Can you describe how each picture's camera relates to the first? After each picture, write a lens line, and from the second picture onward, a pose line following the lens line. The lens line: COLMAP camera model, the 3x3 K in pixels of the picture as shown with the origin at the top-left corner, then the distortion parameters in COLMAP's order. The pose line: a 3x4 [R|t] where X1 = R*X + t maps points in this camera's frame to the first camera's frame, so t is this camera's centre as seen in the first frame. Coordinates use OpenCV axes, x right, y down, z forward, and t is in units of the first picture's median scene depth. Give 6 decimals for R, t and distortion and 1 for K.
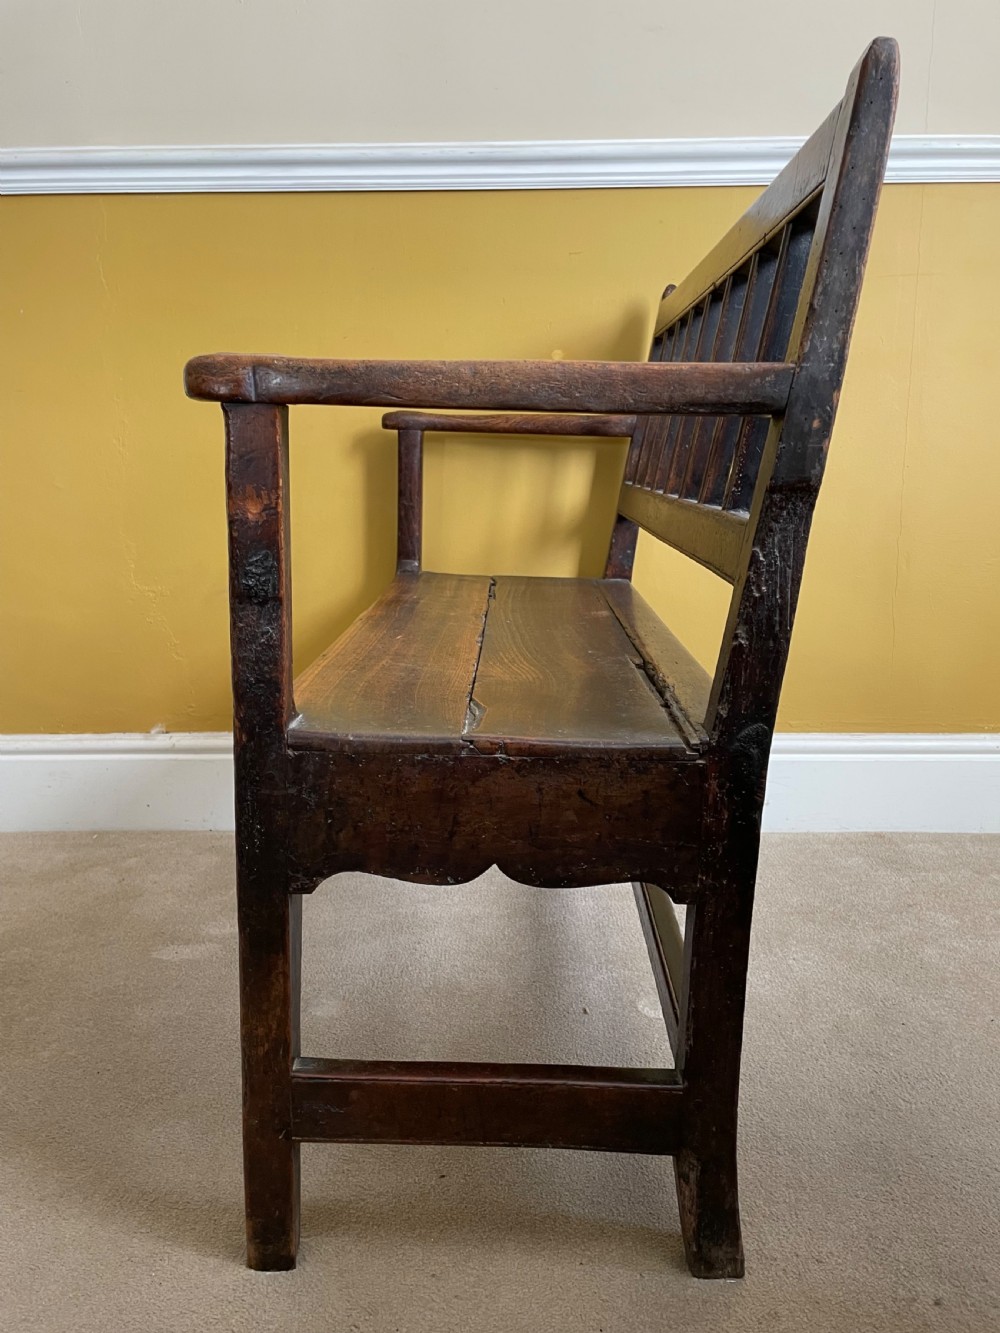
lens RADIAL K [[1021.9, 0, 500.0], [0, 1021.9, 666.5], [0, 0, 1]] dist [0.083634, -0.097504]
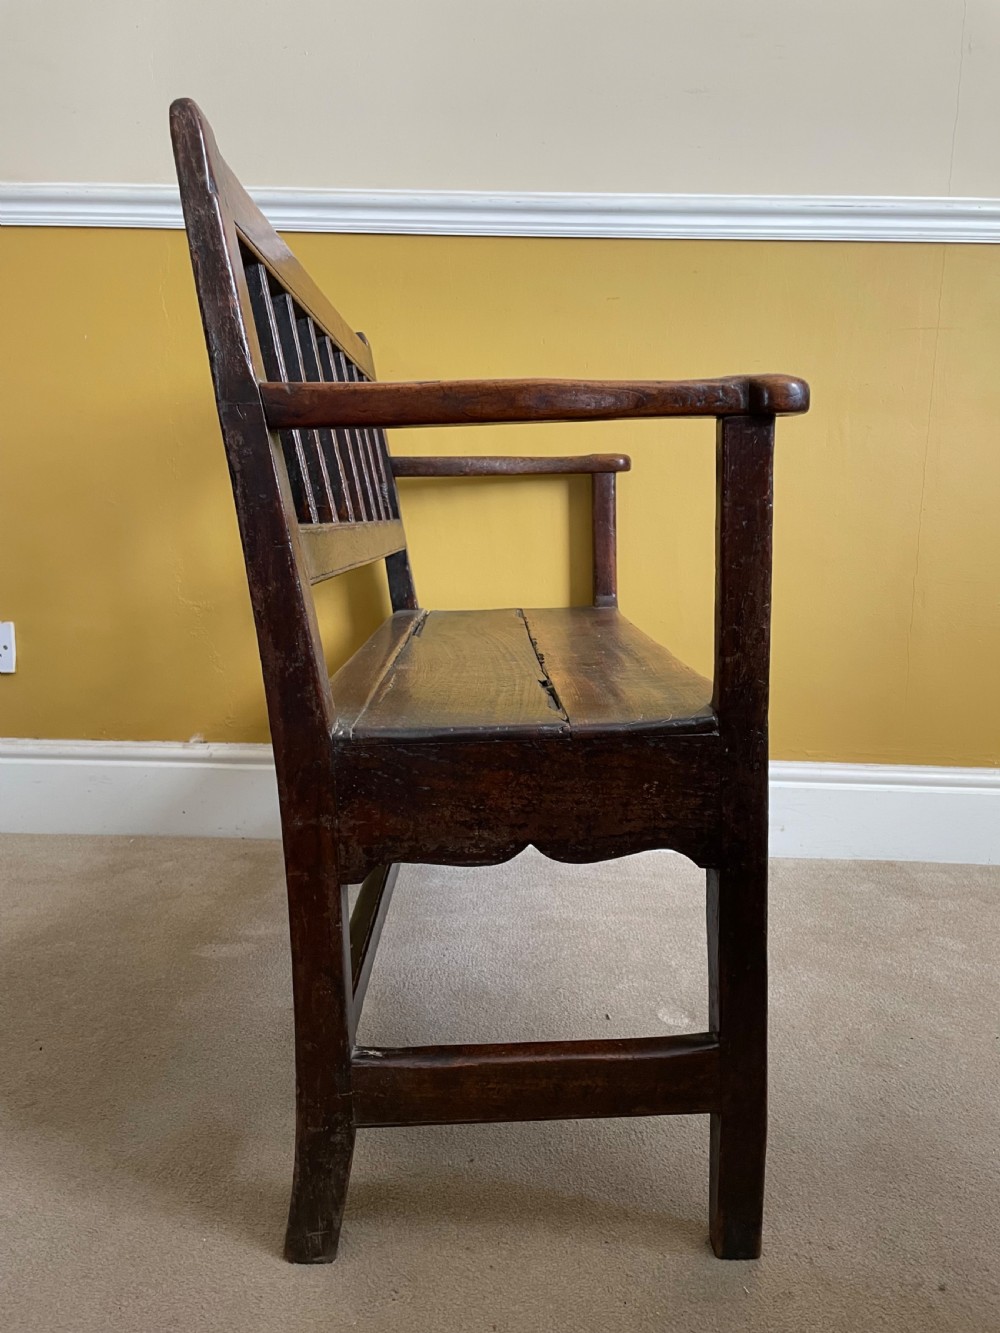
lens RADIAL K [[1024.5, 0, 500.0], [0, 1024.5, 666.5], [0, 0, 1]] dist [0.067295, -0.082887]
pose [[0.999472, 0.031477, -0.008008, -0.029921], [-0.031703, 0.999051, -0.029878, 0.014203], [0.007060, 0.030117, 0.999521, -0.059486]]
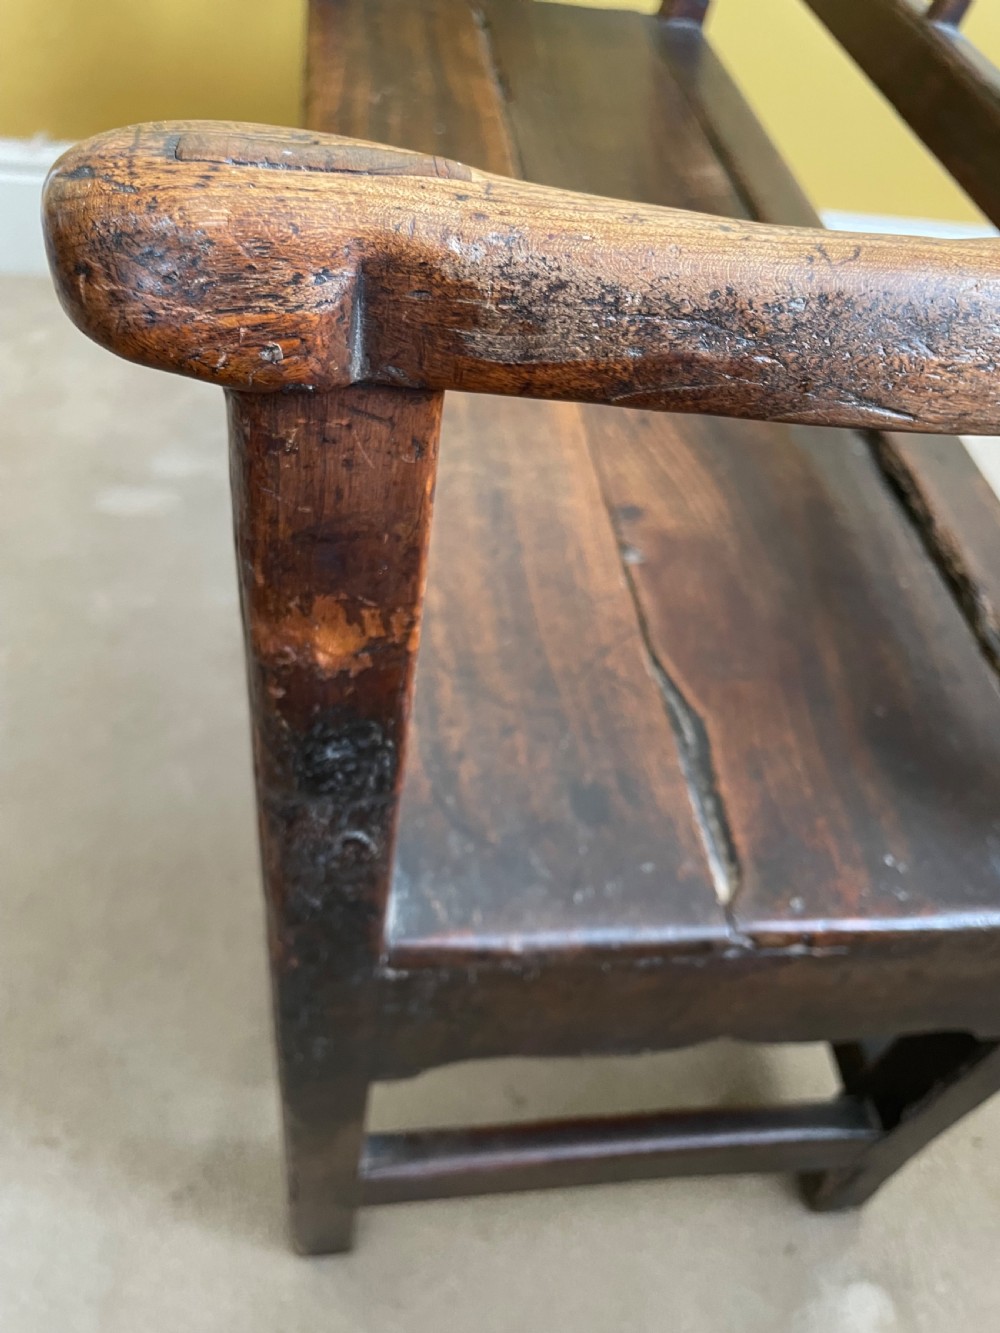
lens RADIAL K [[1046.1, 0, 500.0], [0, 1046.1, 666.5], [0, 0, 1]] dist [0.069271, -0.111470]
pose [[0.986569, -0.027962, 0.160936, -0.190370], [-0.075442, 0.795868, 0.600752, -0.278921], [-0.144882, -0.604825, 0.783069, 0.571081]]
